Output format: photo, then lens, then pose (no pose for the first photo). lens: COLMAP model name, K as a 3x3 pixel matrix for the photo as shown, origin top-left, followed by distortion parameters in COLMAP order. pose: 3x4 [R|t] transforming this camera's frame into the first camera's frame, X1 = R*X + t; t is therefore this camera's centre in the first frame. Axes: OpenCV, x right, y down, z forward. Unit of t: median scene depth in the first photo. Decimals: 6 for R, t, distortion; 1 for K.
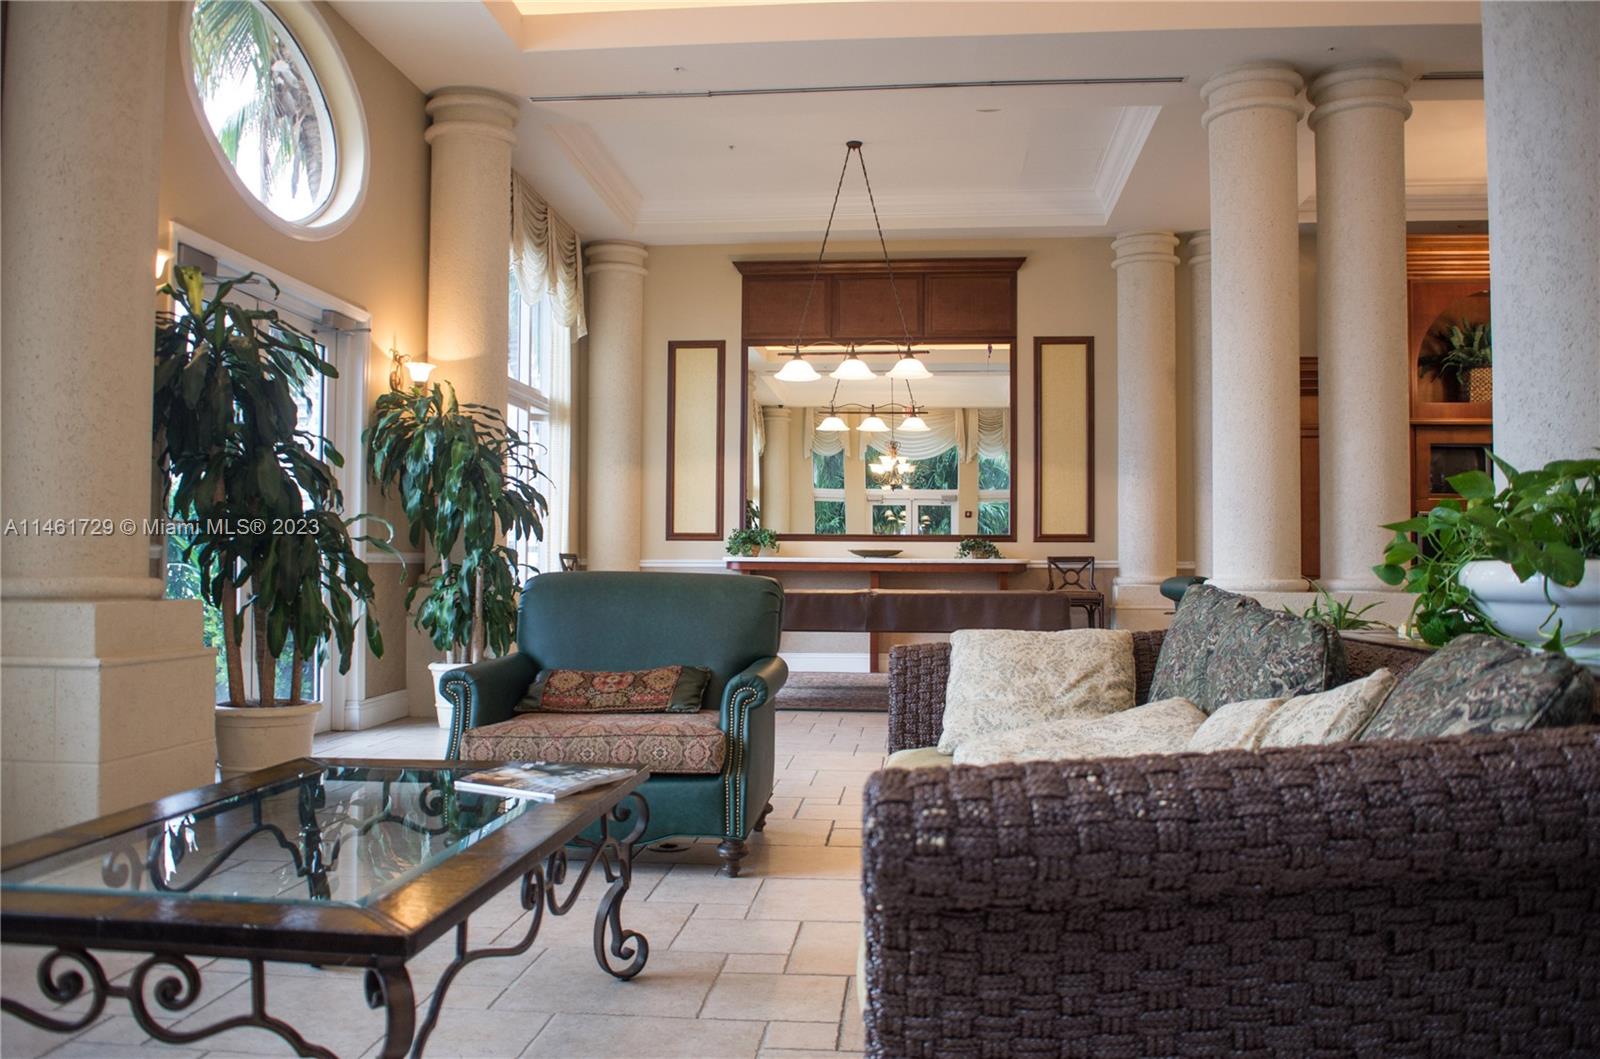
lens RADIAL K [[1264.6, 0, 789.3], [0, 1264.6, 530.2], [0, 0, 1]] dist [-0.052823, 0.000991]
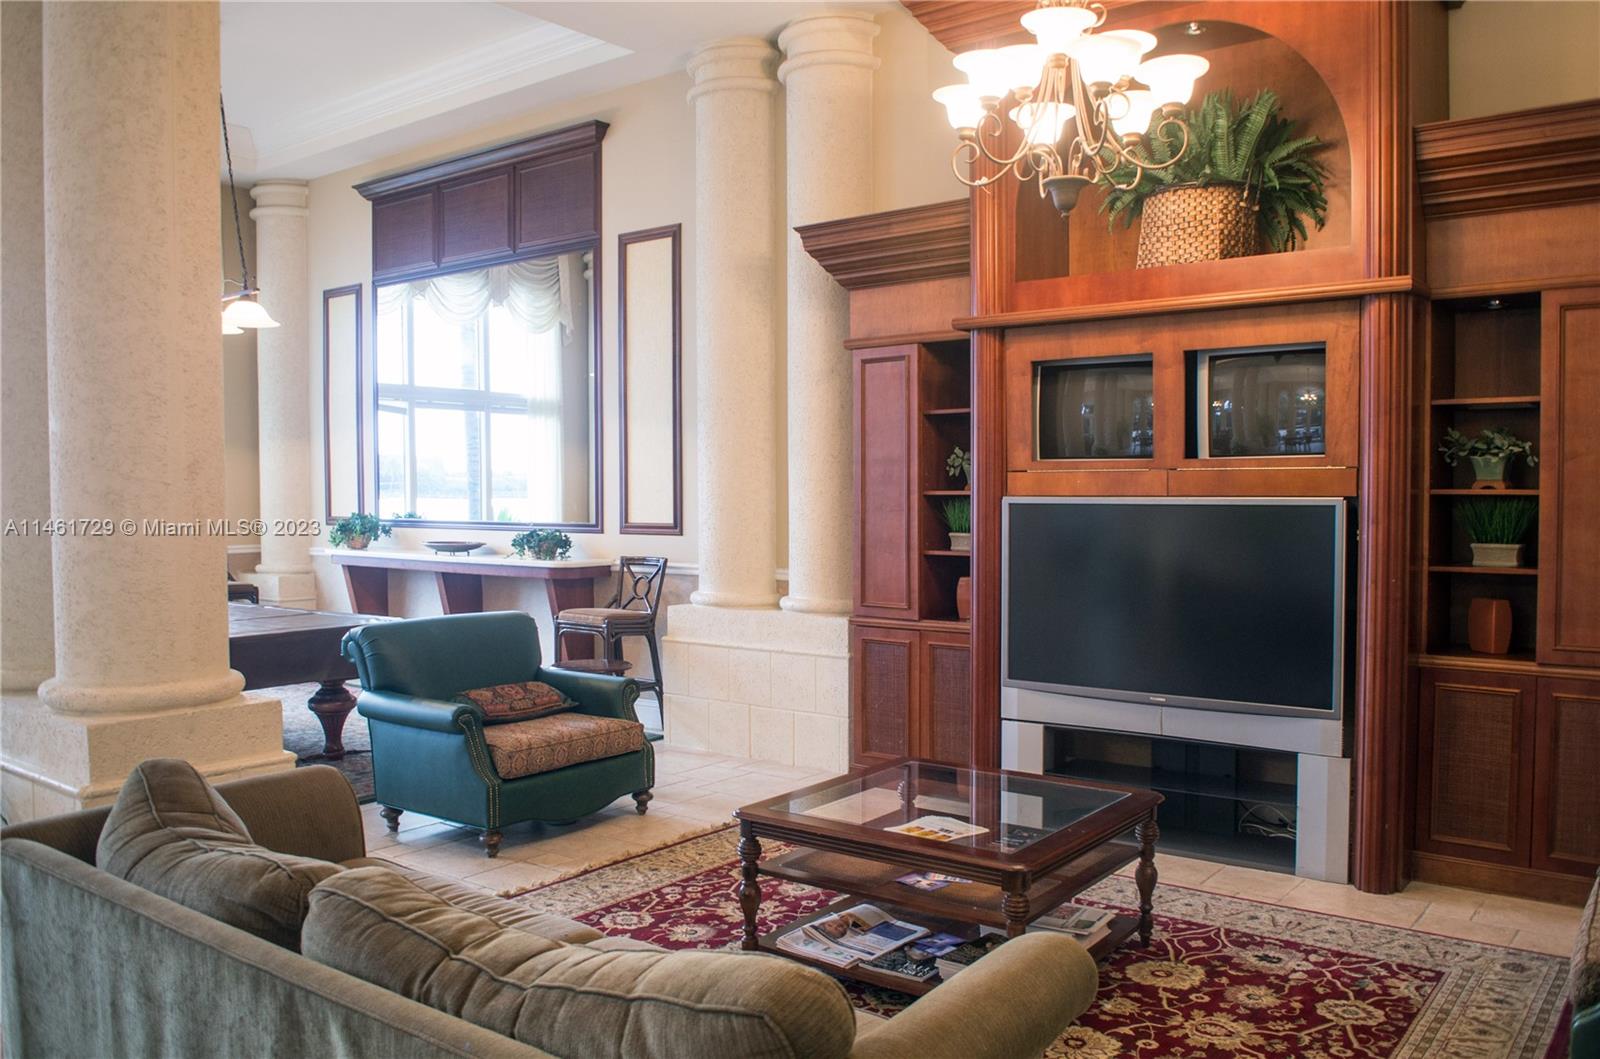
lens RADIAL K [[1264.6, 0, 789.3], [0, 1264.6, 530.2], [0, 0, 1]] dist [-0.052823, 0.000991]
pose [[0.846167, 0.007574, -0.532864, 0.642919], [0.025502, 0.998178, 0.054684, -0.028218], [0.532308, -0.059861, 0.844432, 0.463668]]
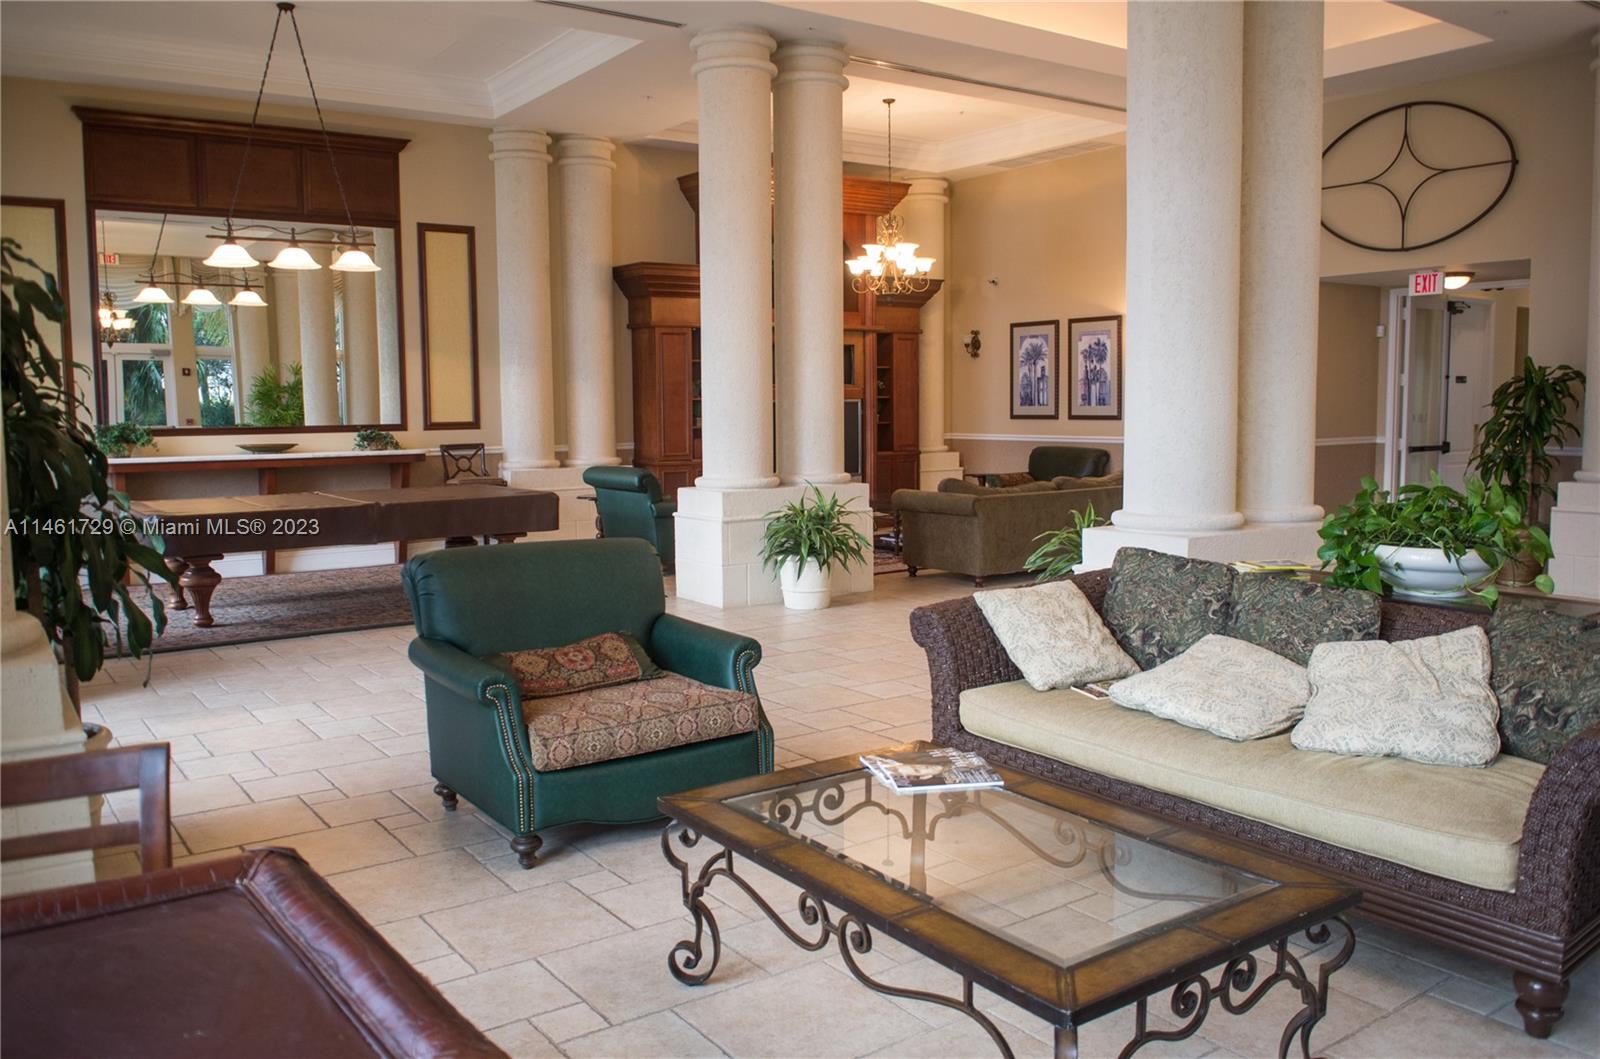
lens RADIAL K [[1264.6, 0, 789.3], [0, 1264.6, 530.2], [0, 0, 1]] dist [-0.052823, 0.000991]
pose [[0.752721, -0.080564, 0.653391, -0.250927], [-0.006838, 0.991474, 0.130128, -0.044488], [-0.658304, -0.102417, 0.745753, 0.048028]]
